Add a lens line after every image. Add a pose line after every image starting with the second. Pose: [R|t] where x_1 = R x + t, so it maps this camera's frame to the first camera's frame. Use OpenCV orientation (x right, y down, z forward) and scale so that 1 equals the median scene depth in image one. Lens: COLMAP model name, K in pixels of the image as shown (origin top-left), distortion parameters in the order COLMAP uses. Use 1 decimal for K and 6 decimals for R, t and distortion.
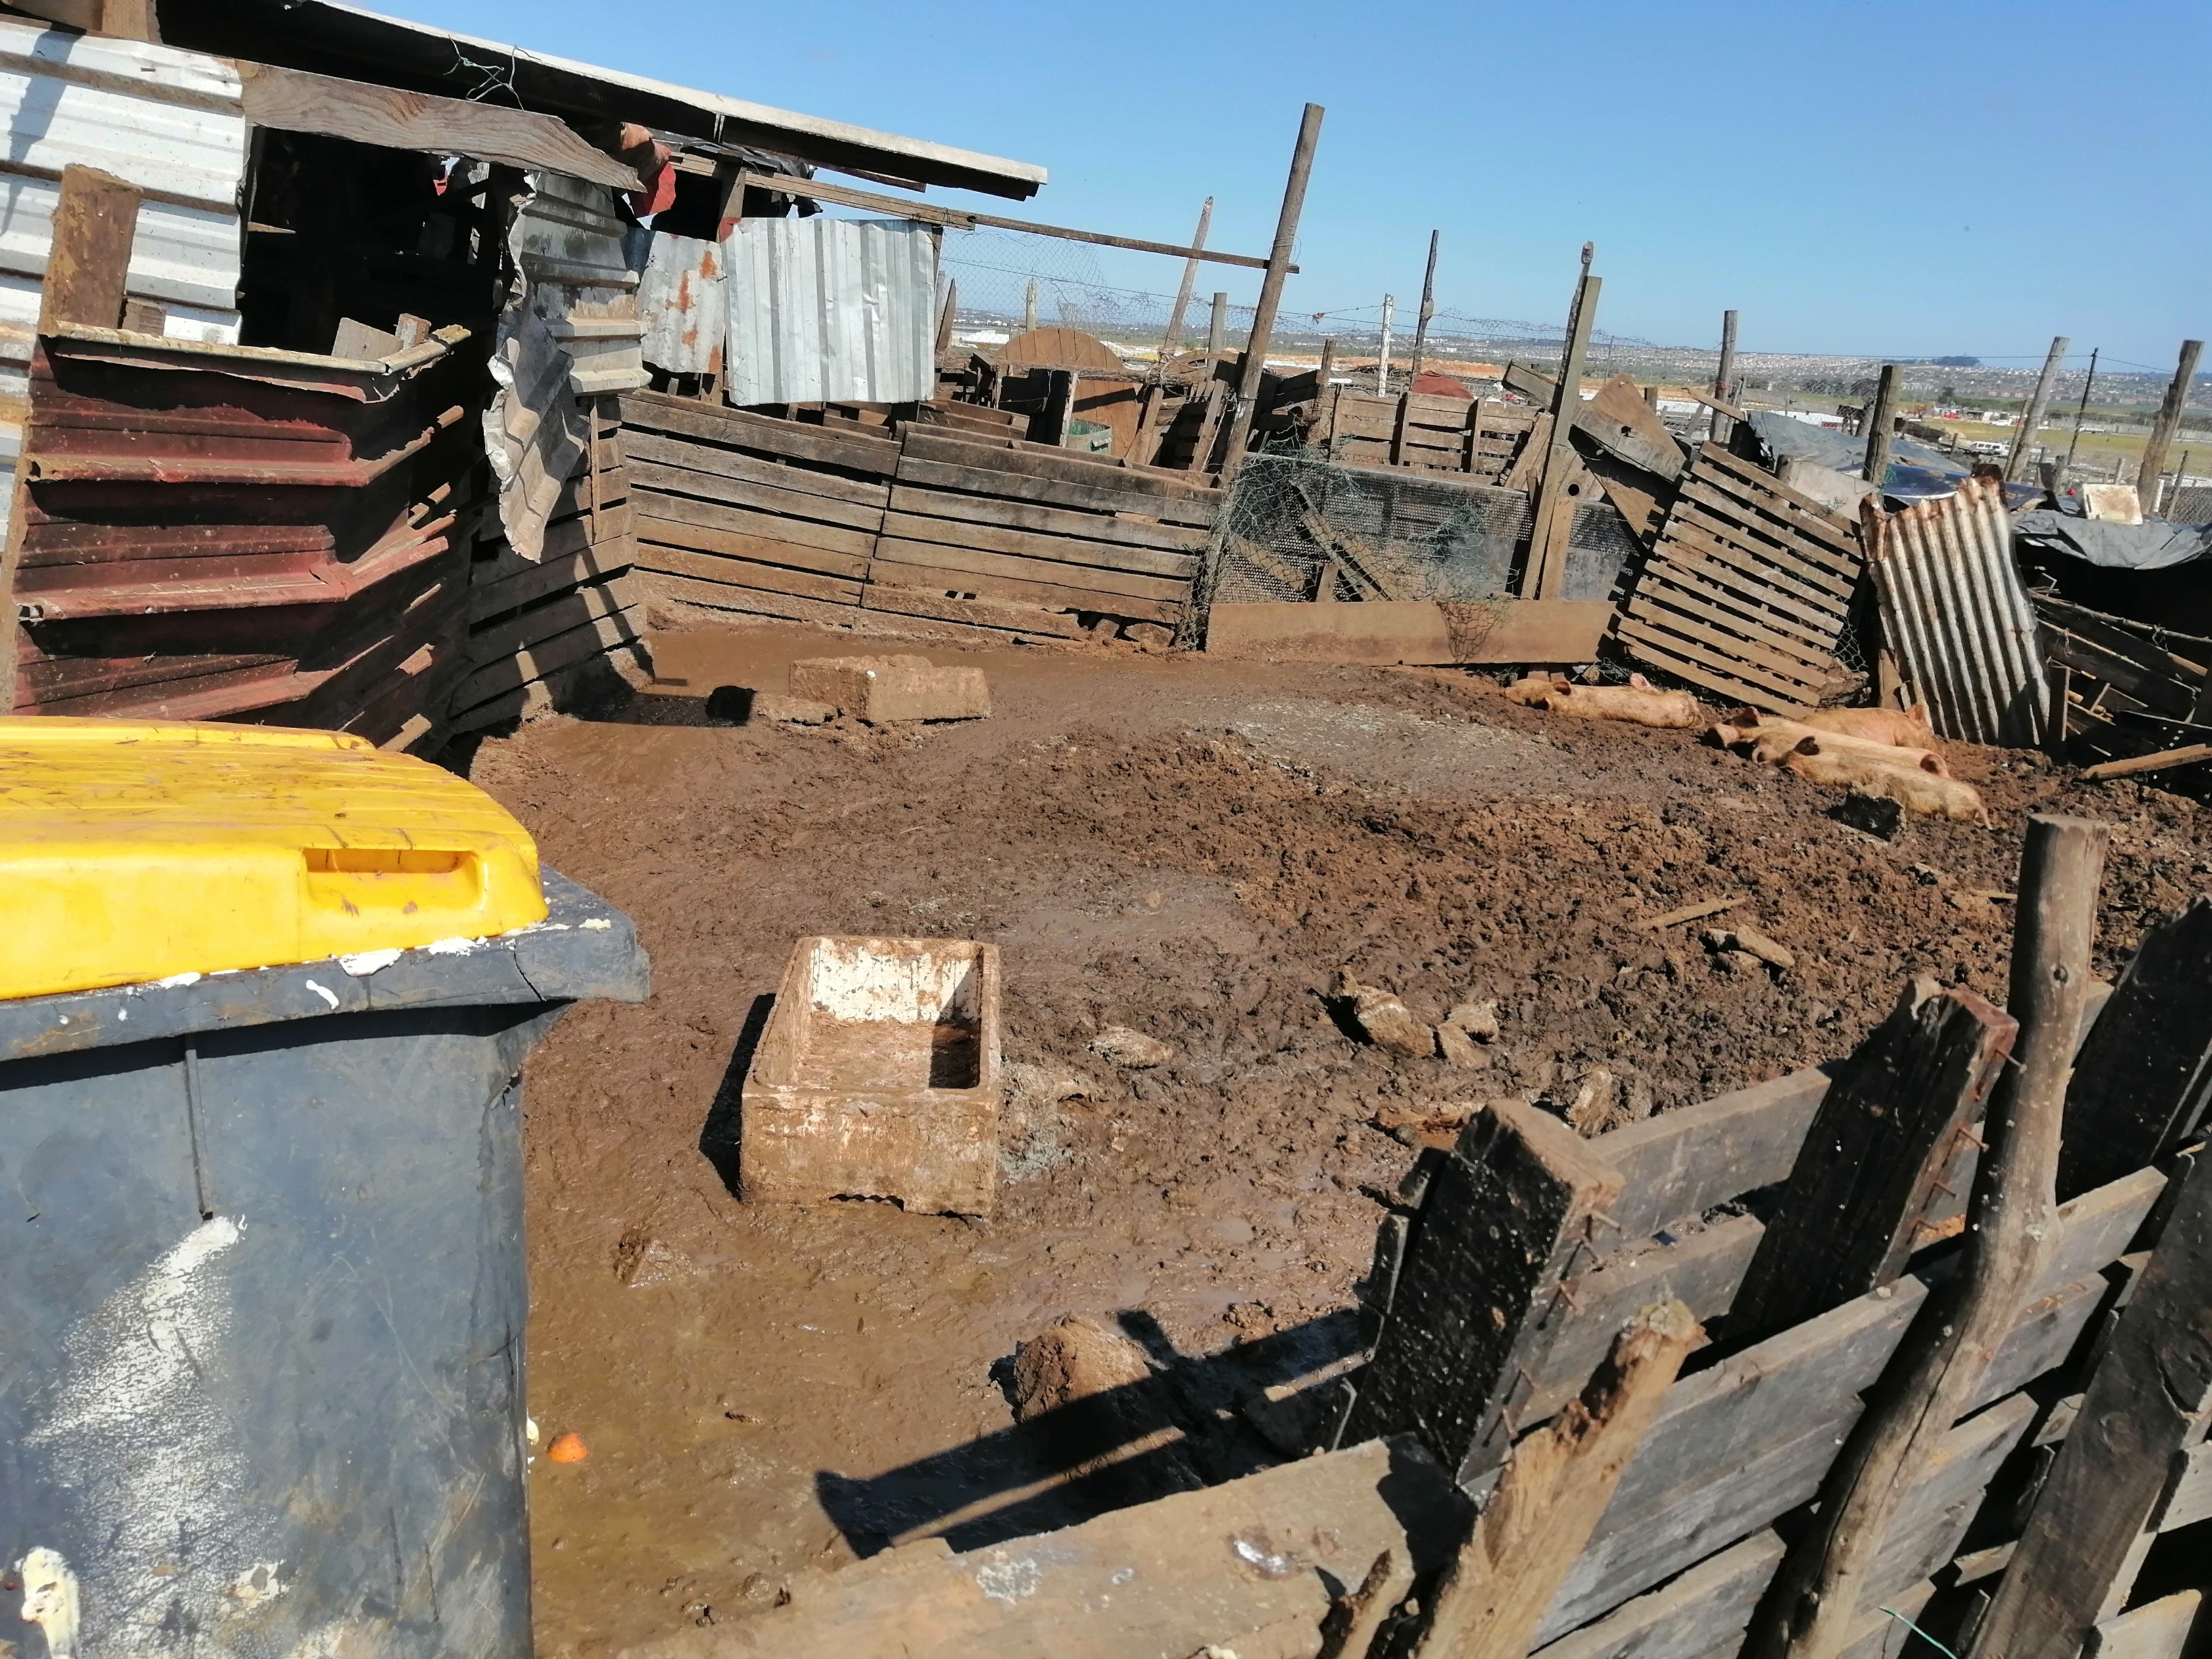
lens RADIAL K [[1753.9, 0, 1103.9], [0, 1753.9, 815.9], [0, 0, 1]] dist [-0.030537, 0.093293]
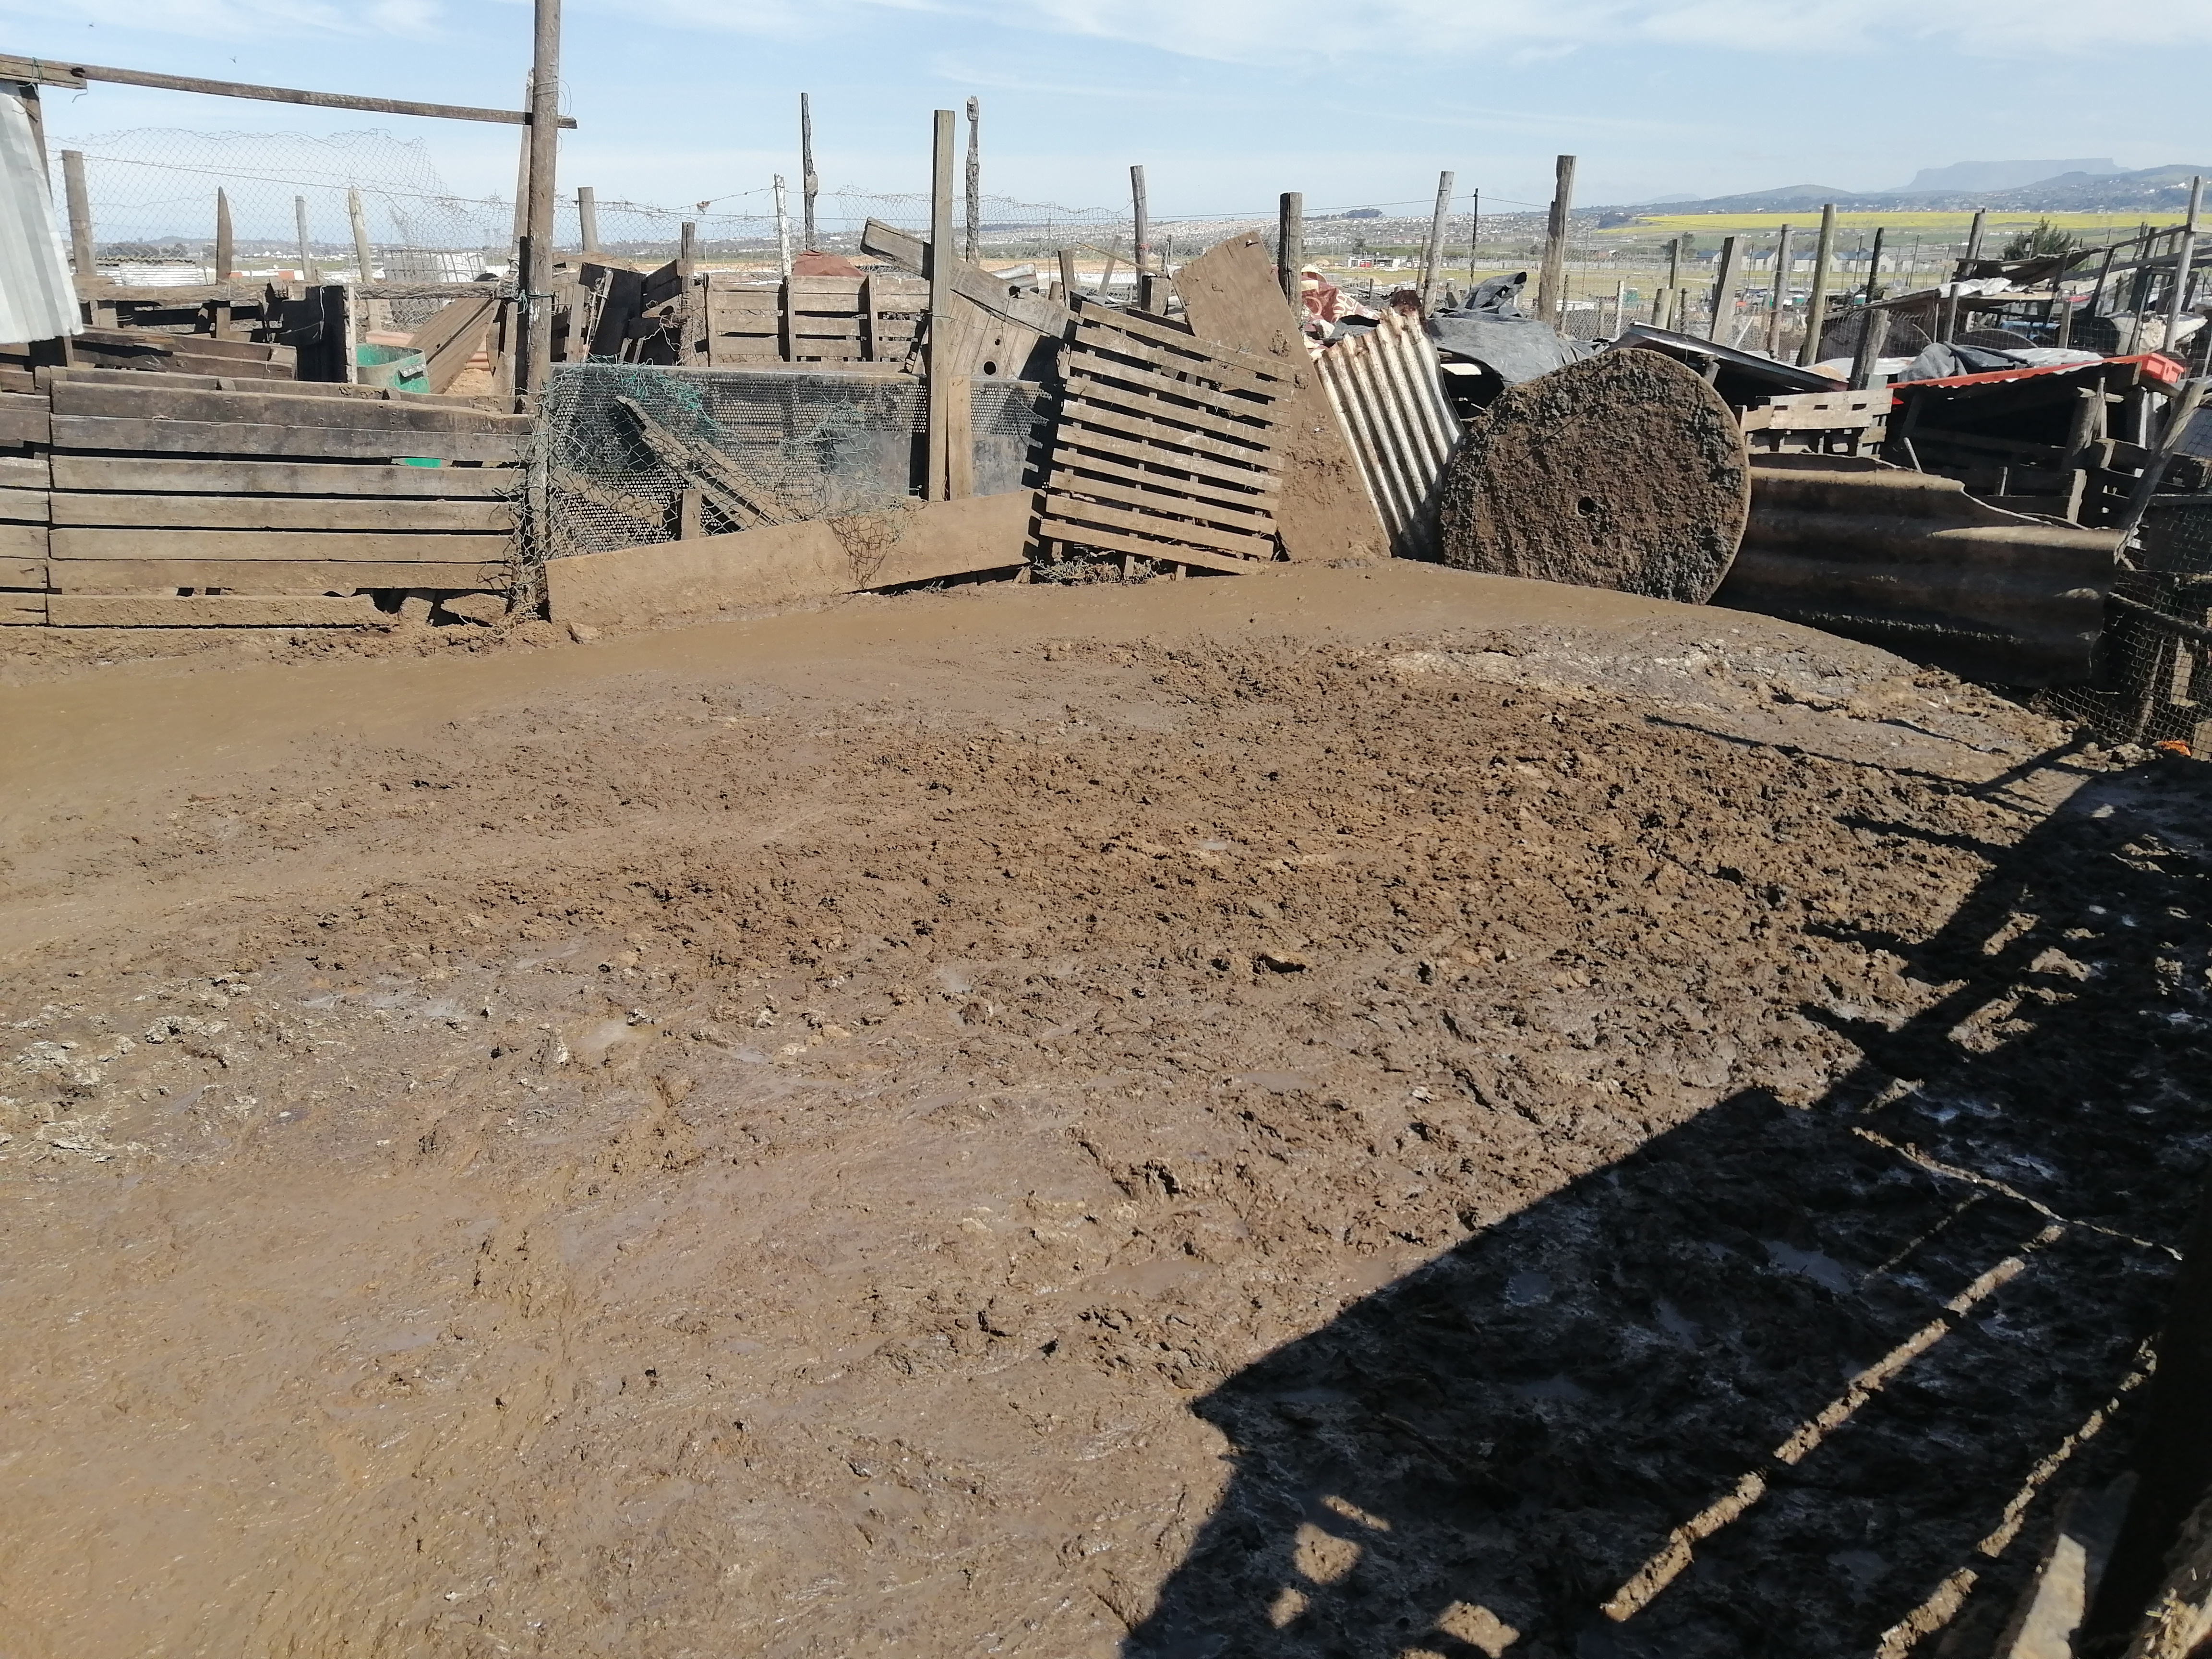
lens RADIAL K [[1712.2, 0, 1107.0], [0, 1712.2, 789.5], [0, 0, 1]] dist [-0.018015, 0.073221]
pose [[0.952207, -0.169095, 0.254377, 0.086876], [0.158030, 0.985392, 0.063482, -0.025988], [-0.261395, -0.020248, 0.965019, 0.176633]]
